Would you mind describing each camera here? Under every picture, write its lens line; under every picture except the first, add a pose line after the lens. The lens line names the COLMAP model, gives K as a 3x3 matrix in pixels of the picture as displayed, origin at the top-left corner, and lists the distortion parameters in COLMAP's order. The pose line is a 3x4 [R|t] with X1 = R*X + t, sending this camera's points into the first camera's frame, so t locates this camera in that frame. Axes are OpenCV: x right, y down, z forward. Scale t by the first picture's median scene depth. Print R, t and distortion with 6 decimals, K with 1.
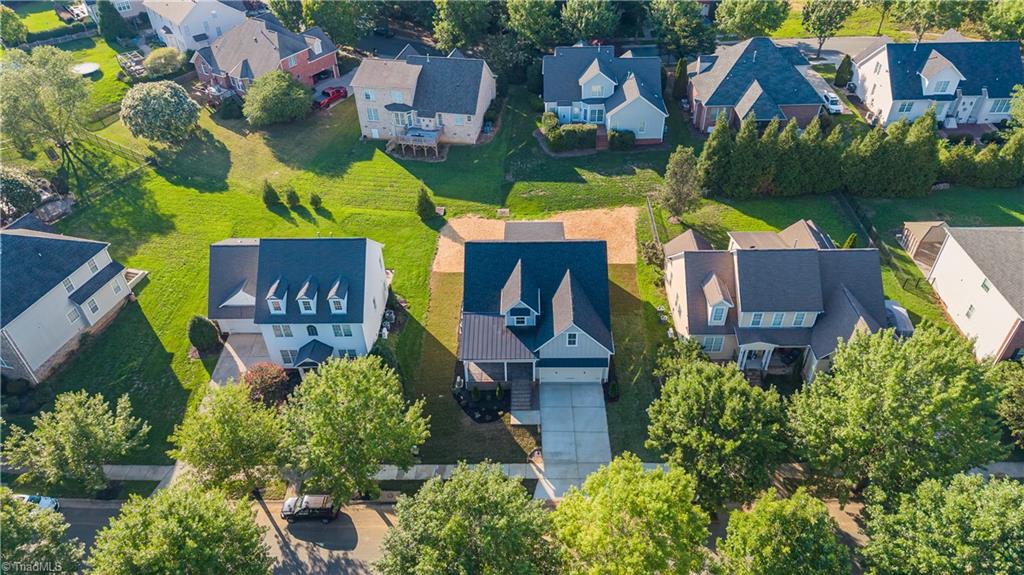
lens RADIAL K [[660.9, 0, 512.0], [0, 660.9, 287.5], [0, 0, 1]] dist [-0.000316, -0.000237]
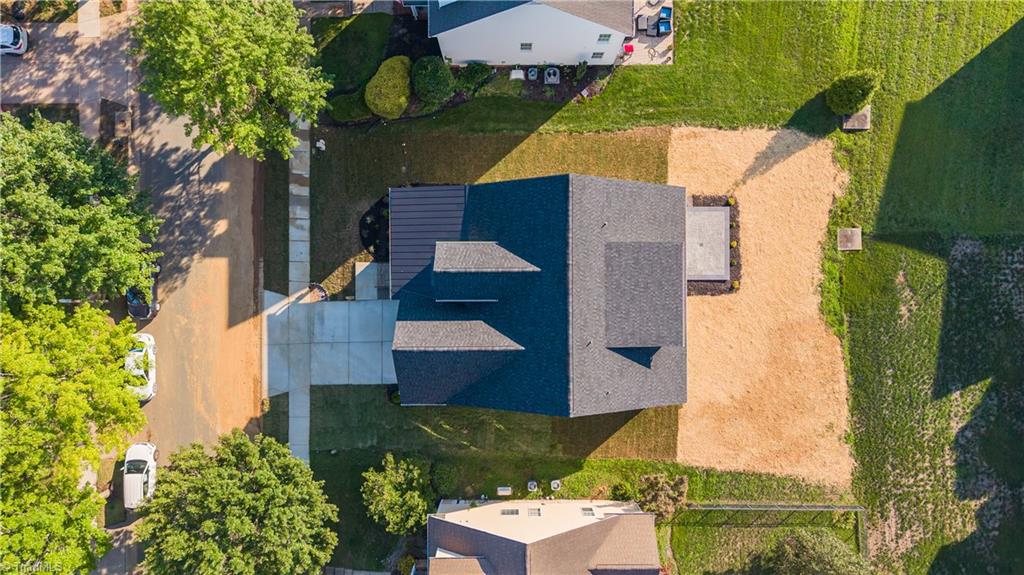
lens RADIAL K [[660.9, 0, 512.0], [0, 660.9, 287.5], [0, 0, 1]] dist [-0.000316, -0.000237]
pose [[0.018367, 0.999695, 0.016538, 0.018226], [-0.632111, -0.001205, 0.774877, -0.517736], [0.774660, -0.024686, 0.631896, 0.634200]]
